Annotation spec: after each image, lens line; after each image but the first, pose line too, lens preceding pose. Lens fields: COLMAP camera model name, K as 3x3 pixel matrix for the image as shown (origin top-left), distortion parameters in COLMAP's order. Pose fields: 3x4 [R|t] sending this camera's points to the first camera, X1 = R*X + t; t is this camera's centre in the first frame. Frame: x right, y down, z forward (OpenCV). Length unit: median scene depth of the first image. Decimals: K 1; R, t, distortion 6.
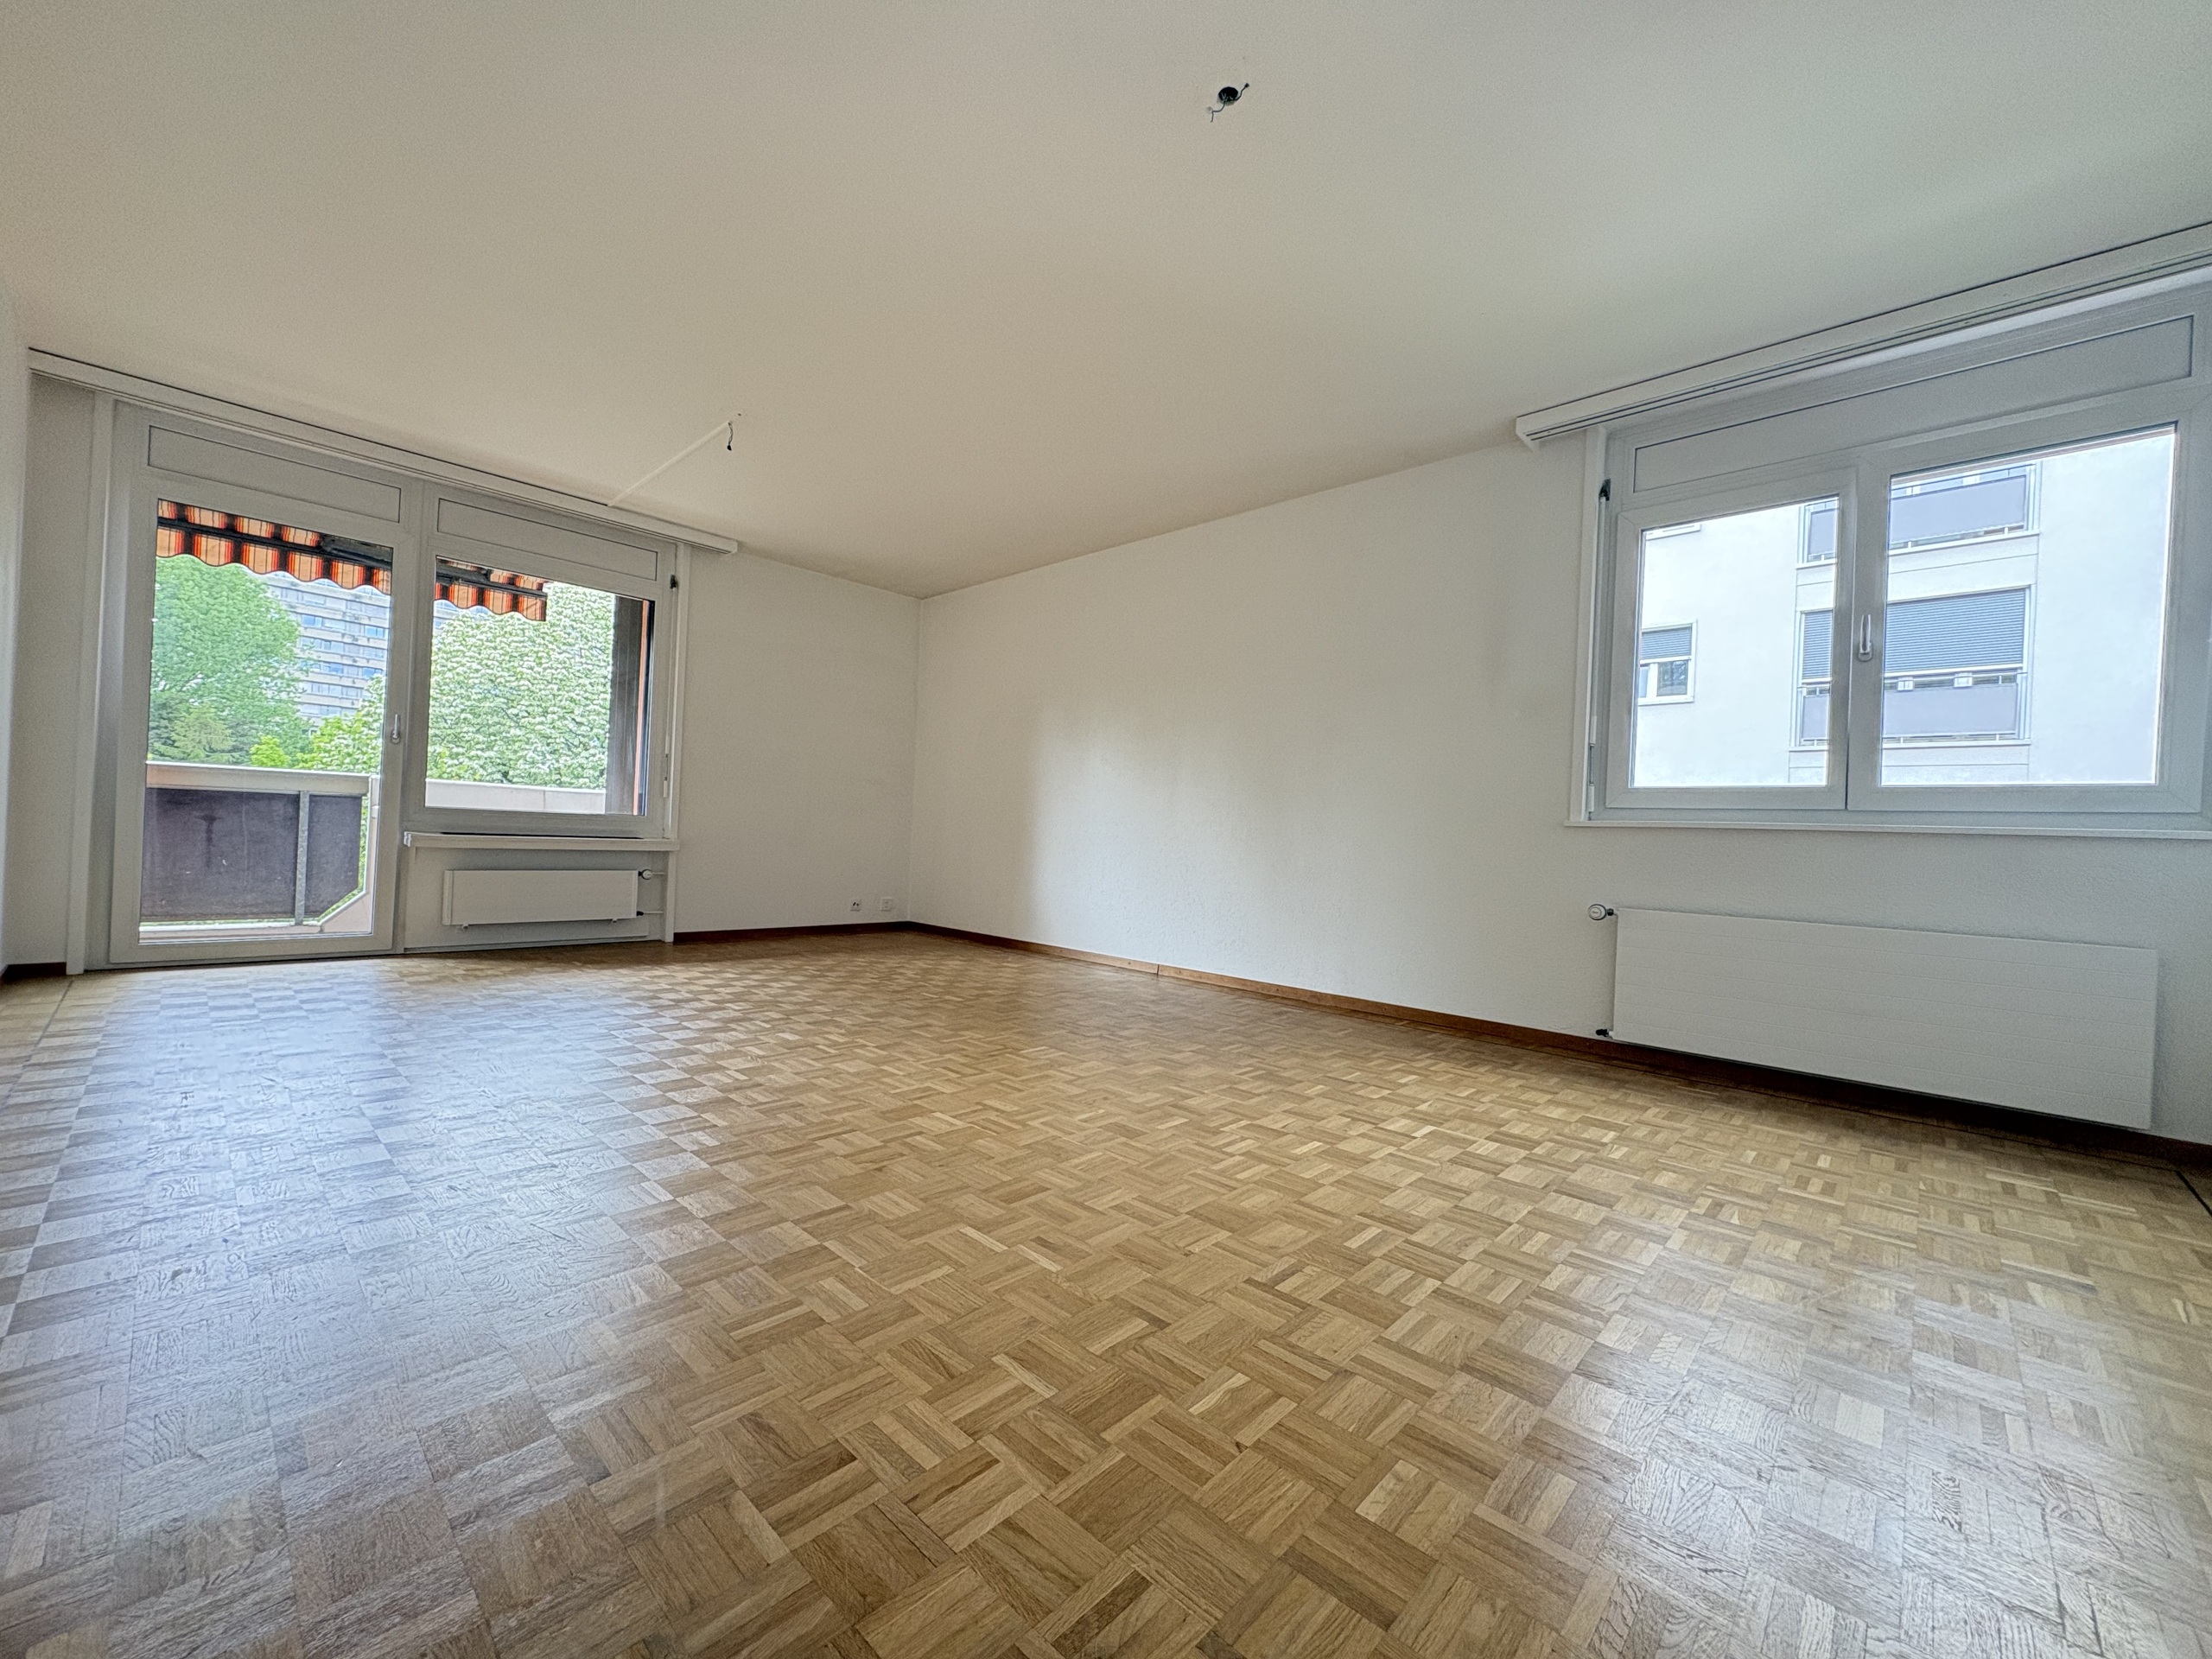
lens RADIAL K [[862.8, 0, 1118.6], [0, 862.8, 836.2], [0, 0, 1]] dist [-0.000151, -0.000064]
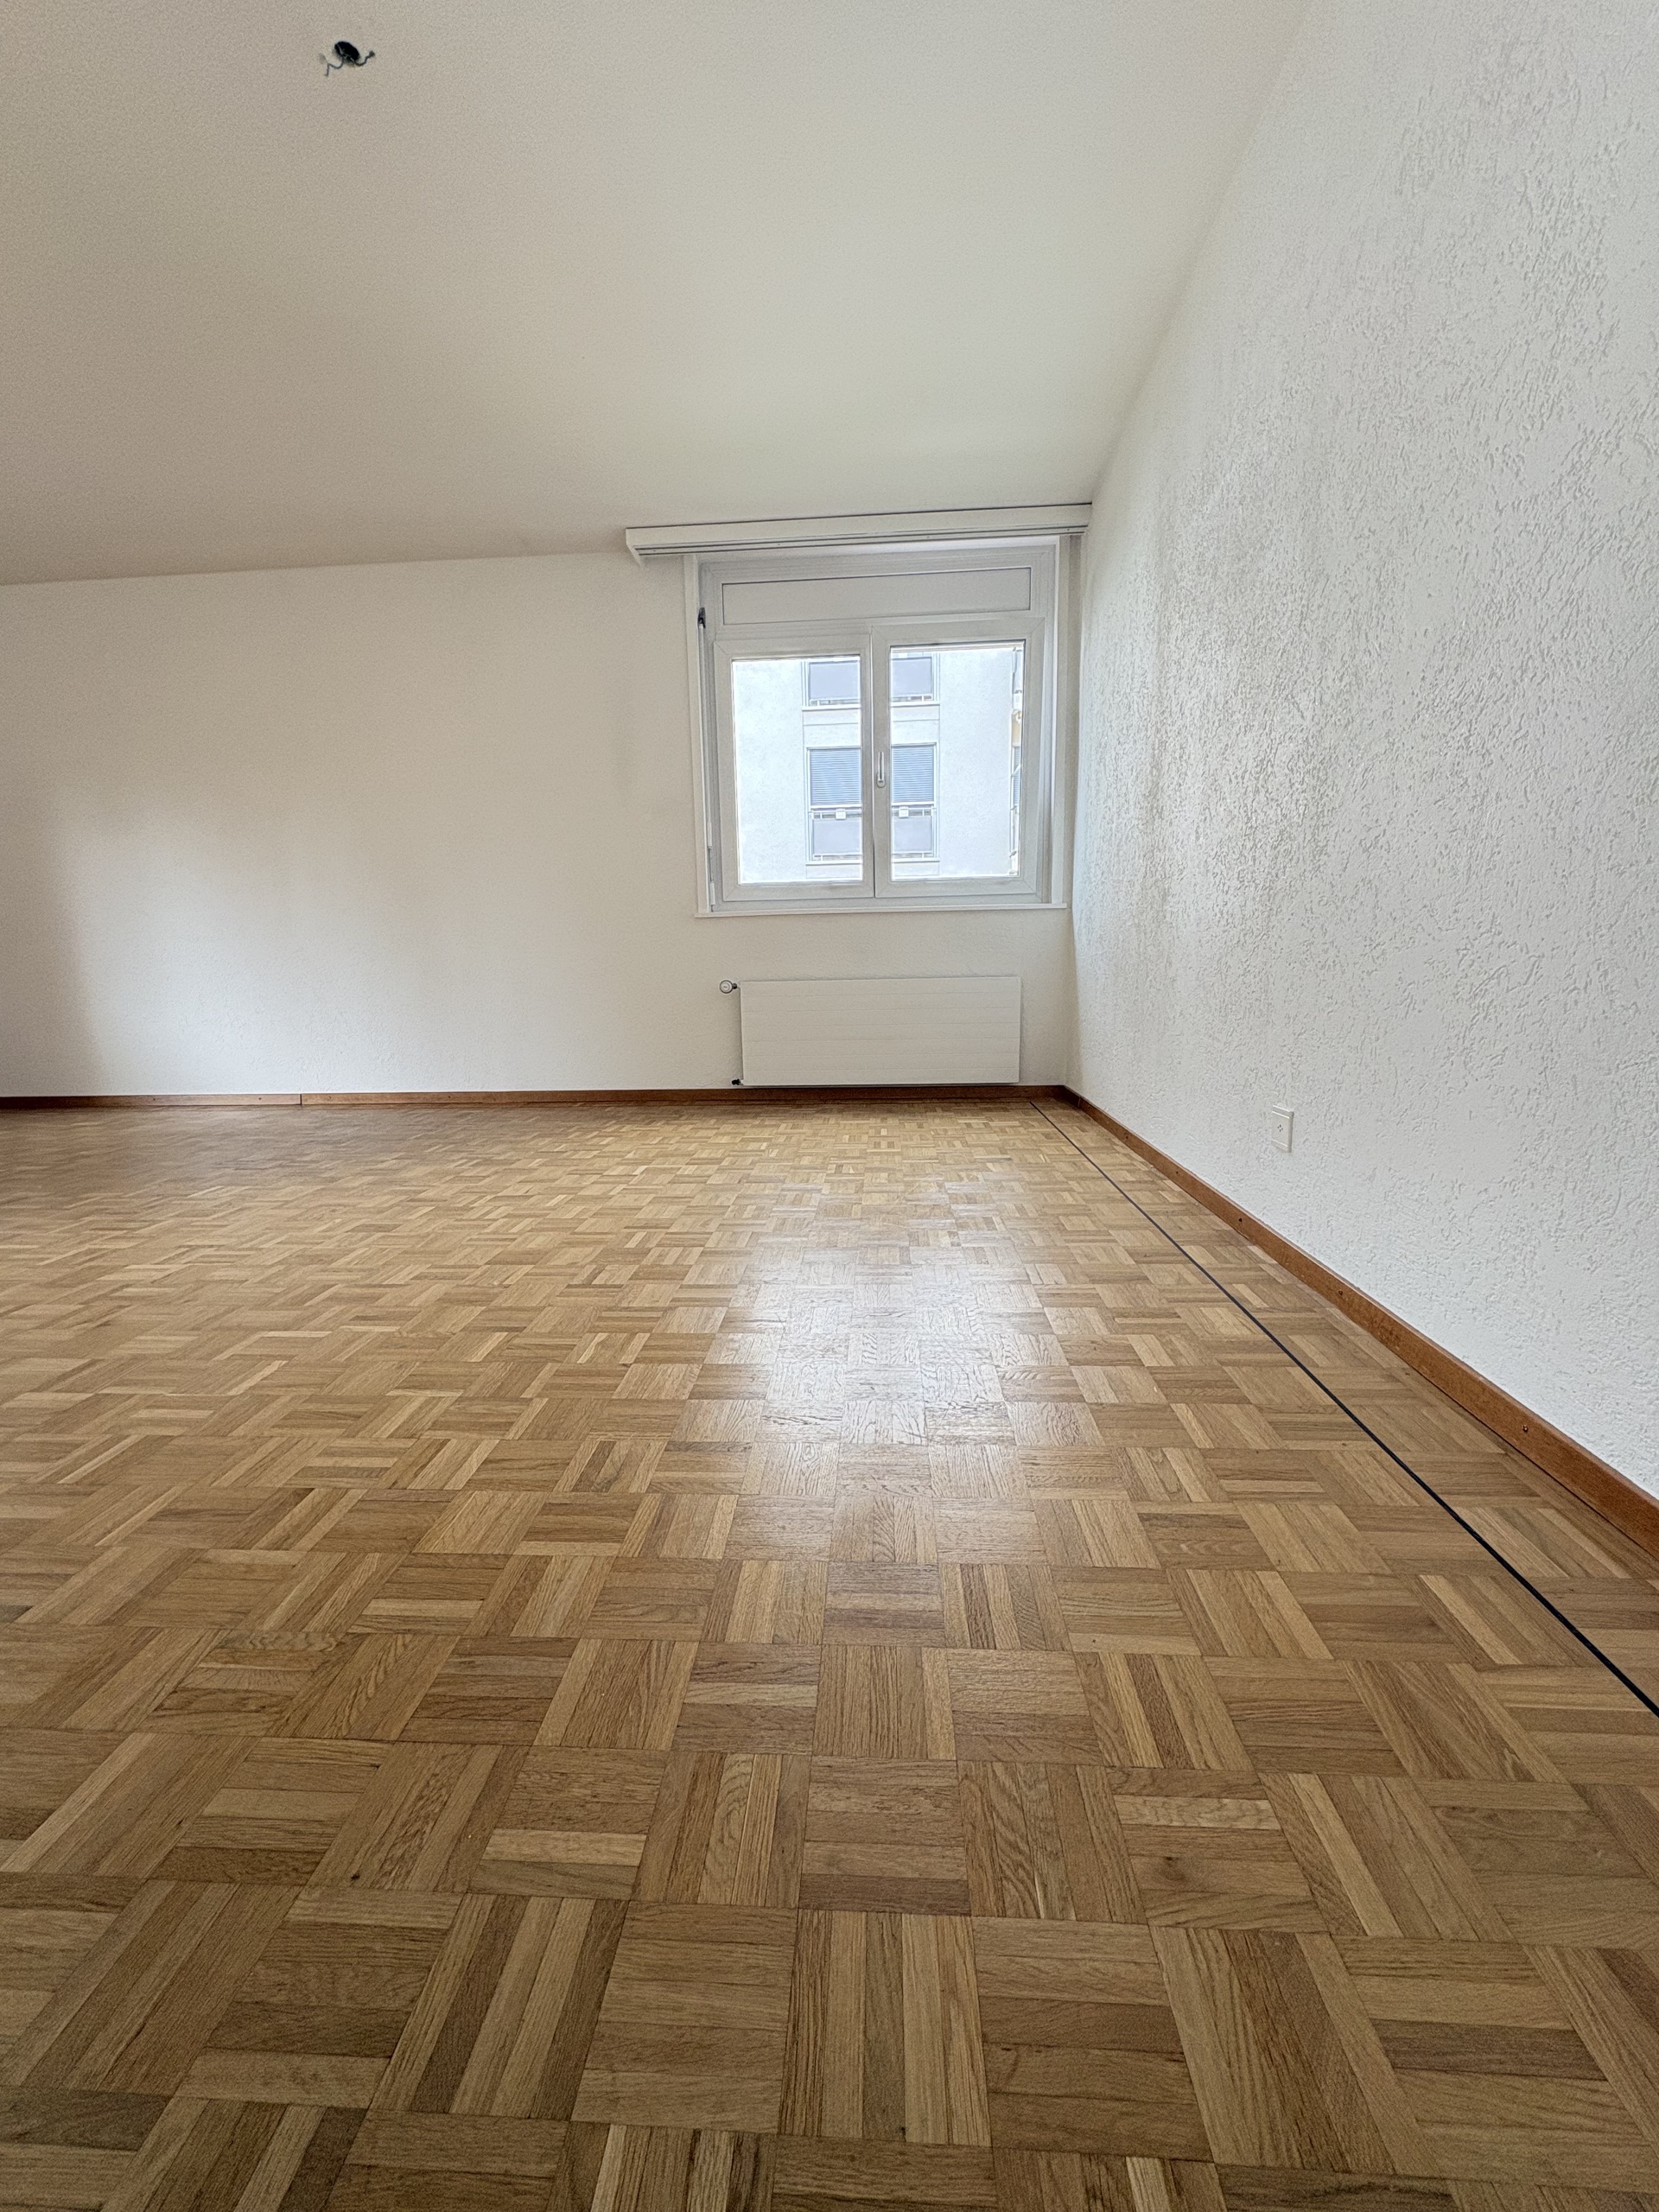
lens RADIAL K [[862.8, 0, 816.4], [0, 862.8, 1107.1], [0, 0, 1]] dist [-0.000151, -0.000064]
pose [[0.775111, -0.162669, 0.610525, -0.128654], [0.054954, 0.979984, 0.191340, 0.026727], [-0.629431, -0.114759, 0.768536, -0.054940]]
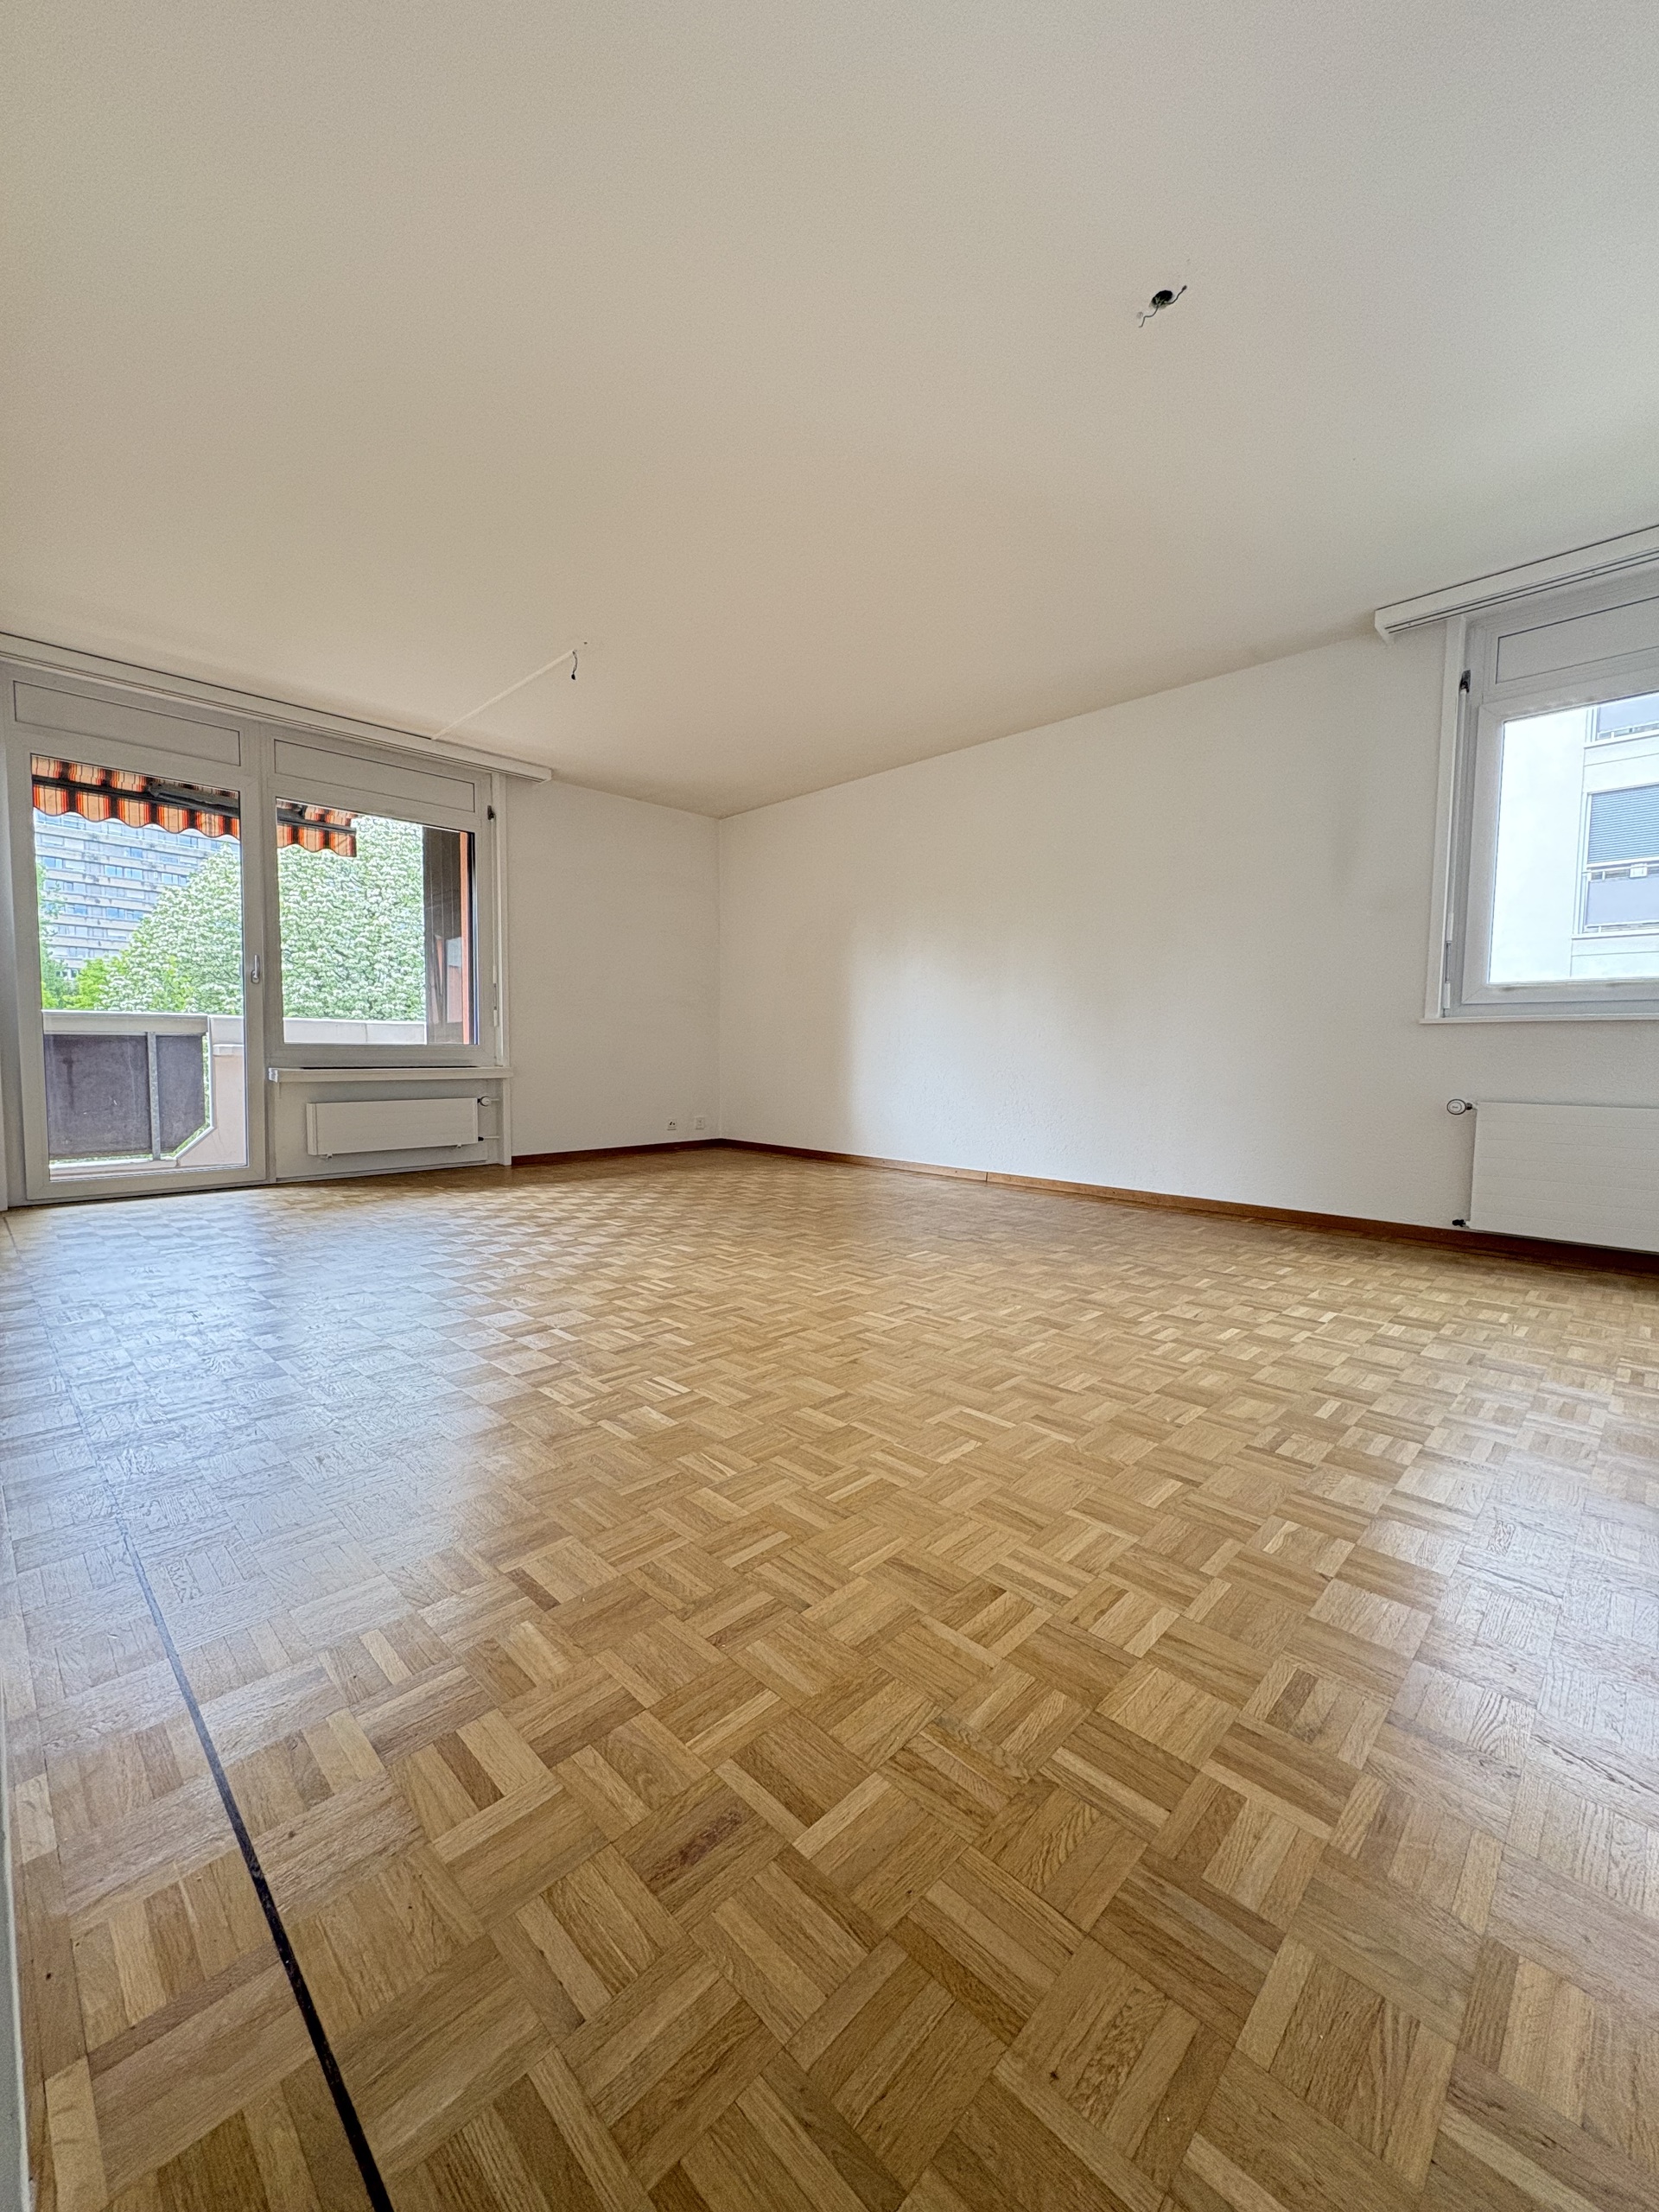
lens RADIAL K [[862.8, 0, 832.7], [0, 862.8, 1108.2], [0, 0, 1]] dist [-0.000151, -0.000064]
pose [[0.999133, -0.032419, -0.026127, -0.157158], [0.034116, 0.997145, 0.067369, -0.004797], [0.023868, -0.068202, 0.997386, -0.040014]]
